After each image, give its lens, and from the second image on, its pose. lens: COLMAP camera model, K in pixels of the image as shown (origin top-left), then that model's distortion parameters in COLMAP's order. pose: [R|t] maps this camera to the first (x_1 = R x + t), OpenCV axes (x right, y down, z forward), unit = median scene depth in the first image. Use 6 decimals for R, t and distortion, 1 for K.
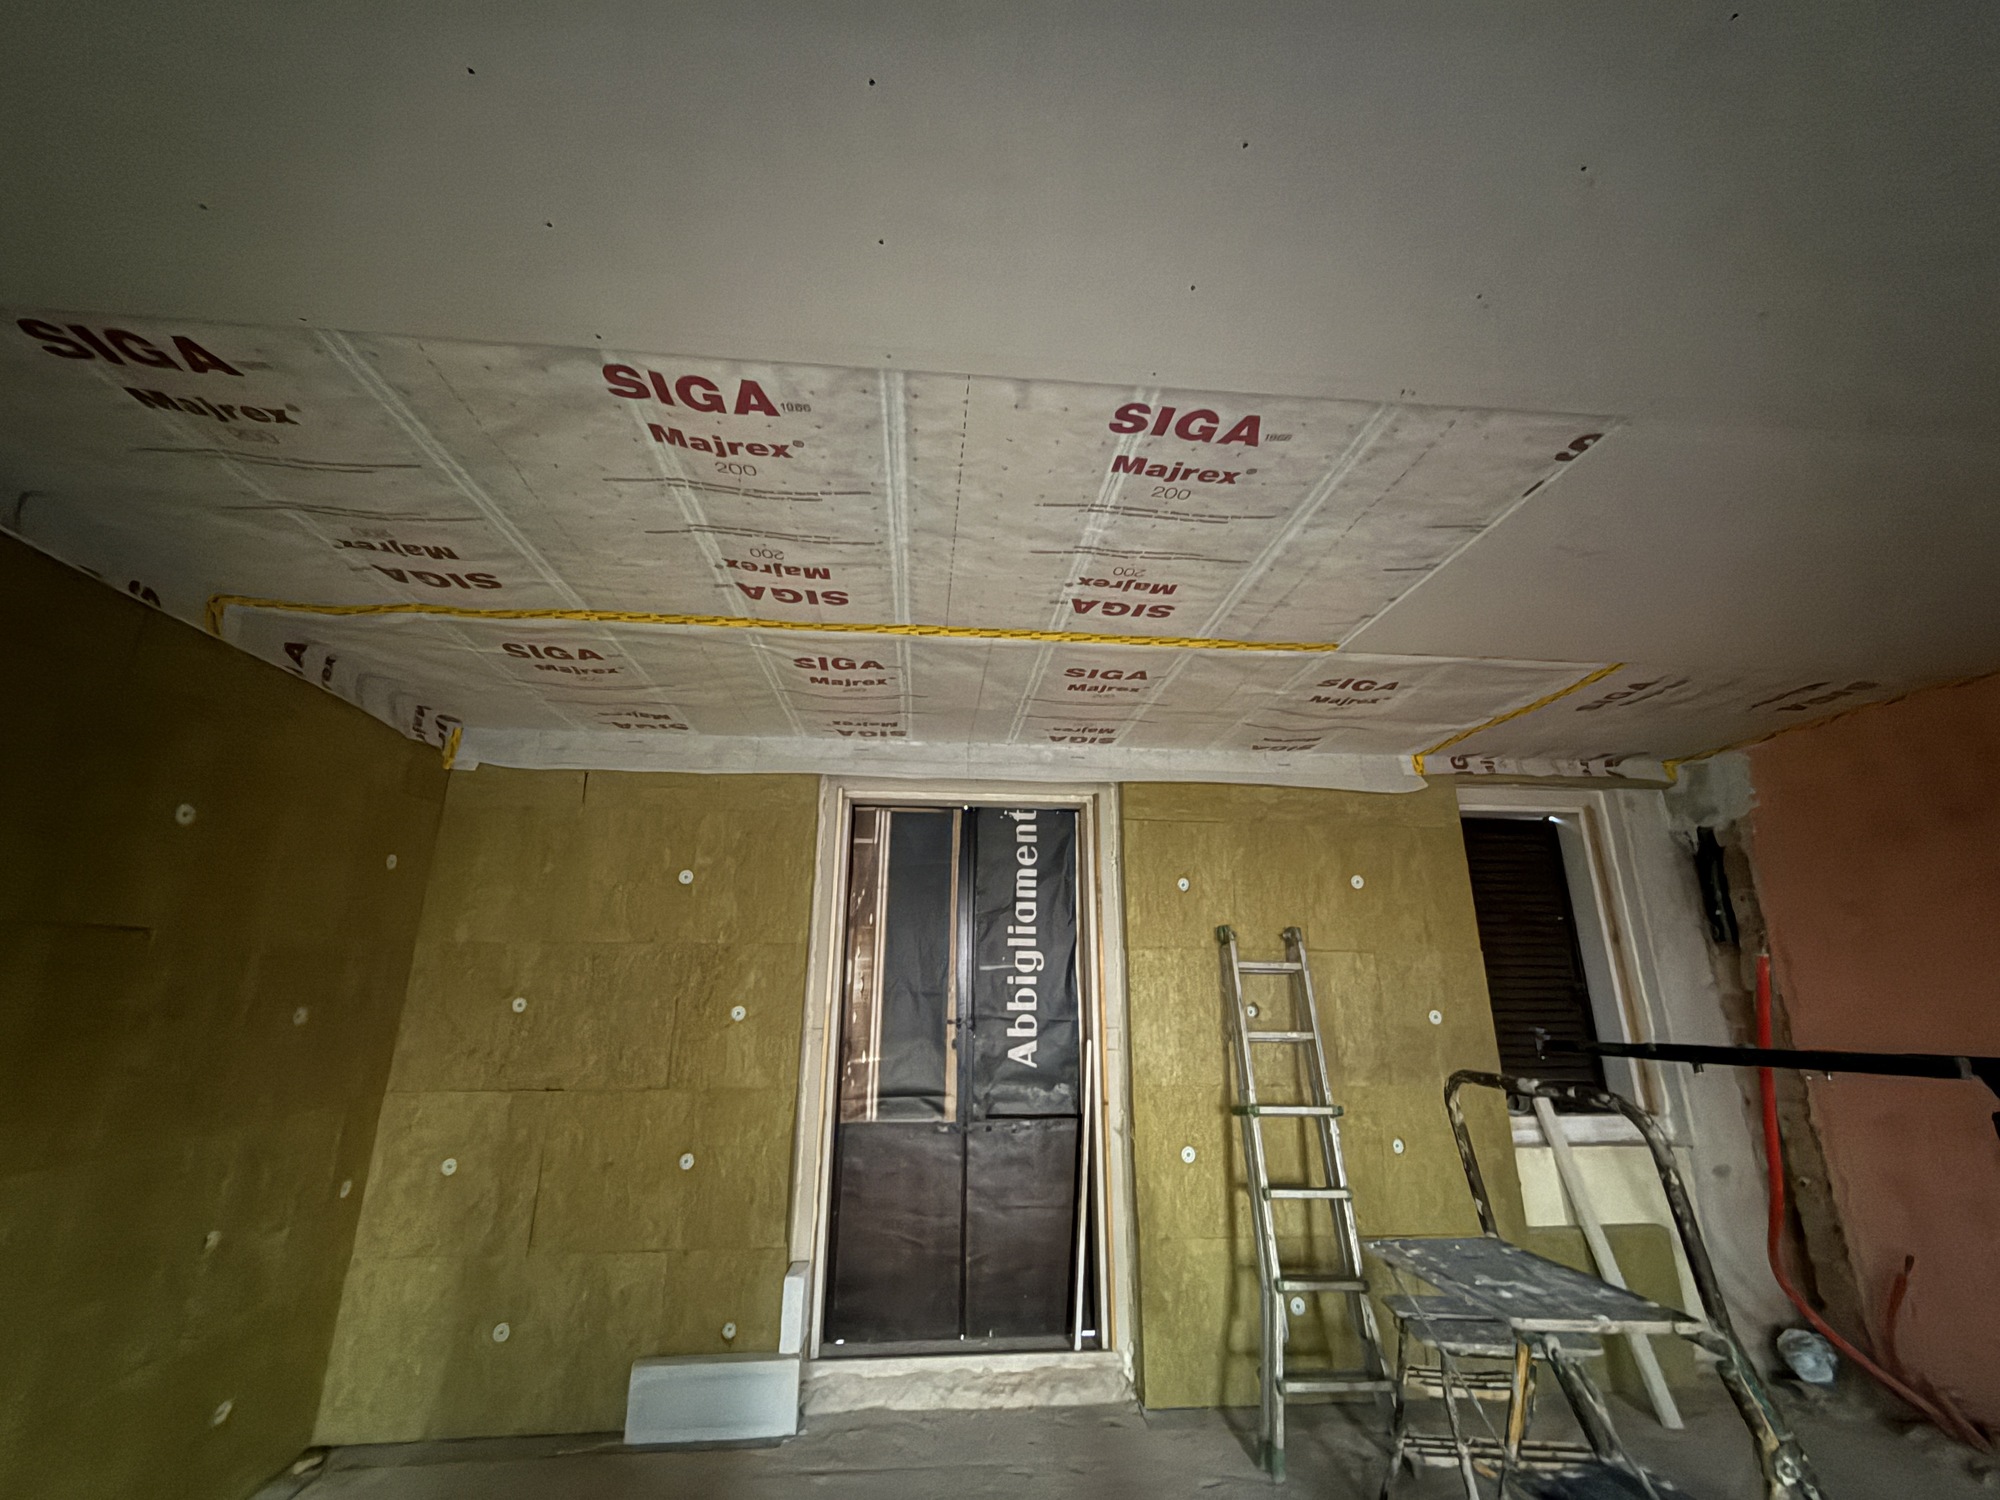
lens RADIAL K [[795.4, 0, 1004.8], [0, 795.4, 763.7], [0, 0, 1]] dist [-0.000757, -0.000329]
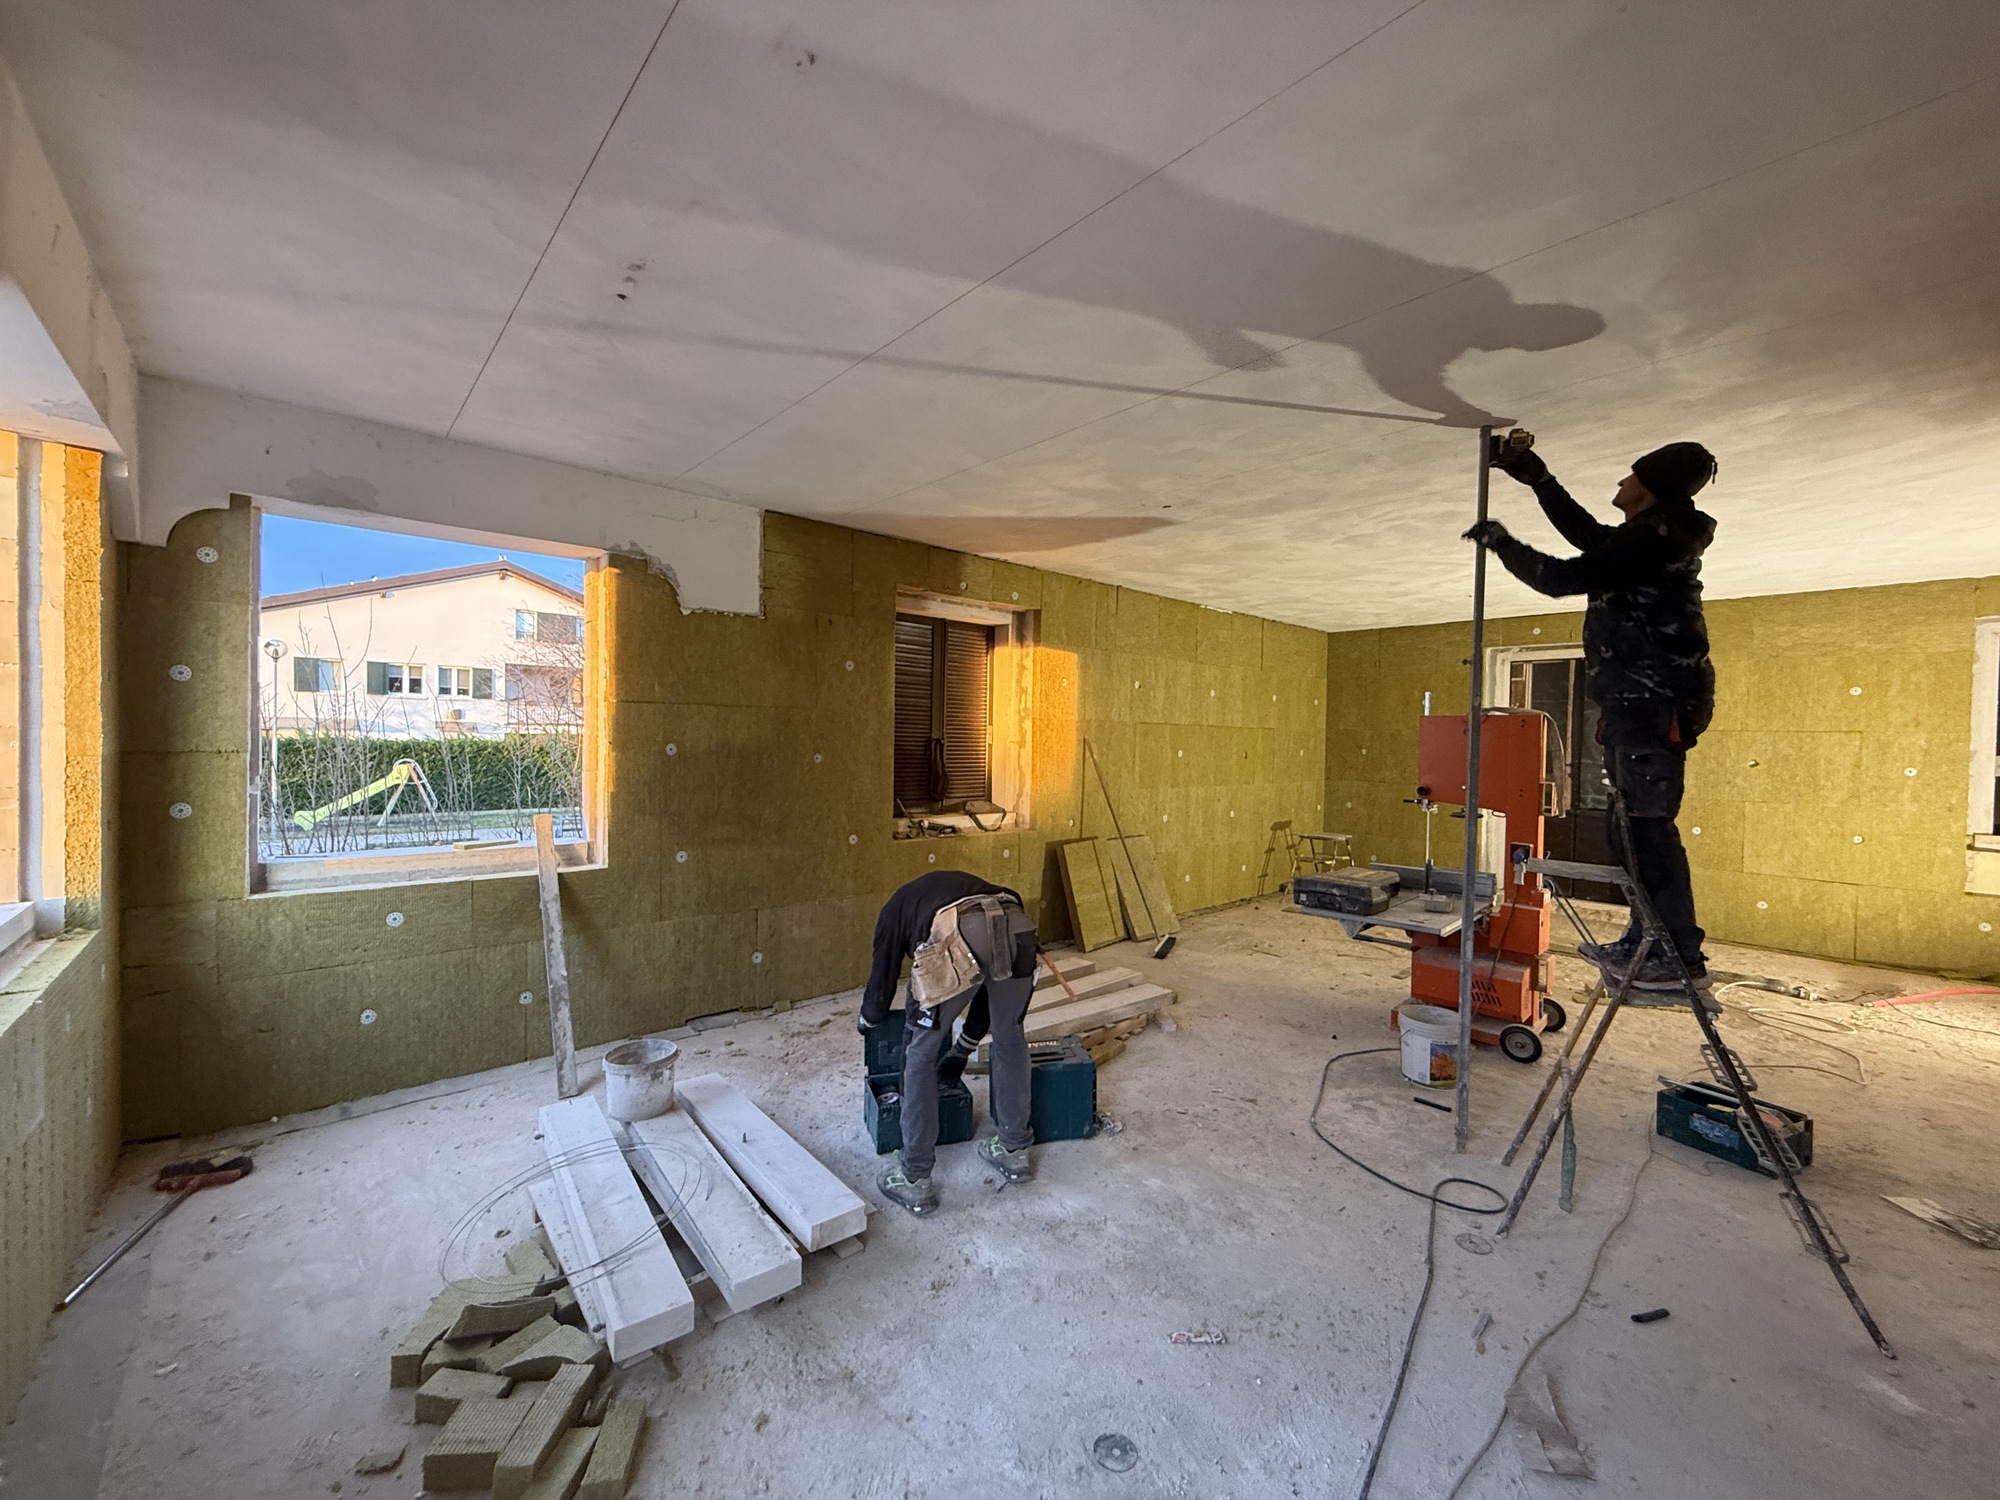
lens RADIAL K [[795.4, 0, 984.4], [0, 795.4, 753.0], [0, 0, 1]] dist [-0.000757, -0.000329]
pose [[0.584595, 0.022025, -0.811026, 0.782648], [0.198735, 0.965291, 0.169464, -0.388667], [0.786608, -0.260248, 0.559927, -1.458804]]
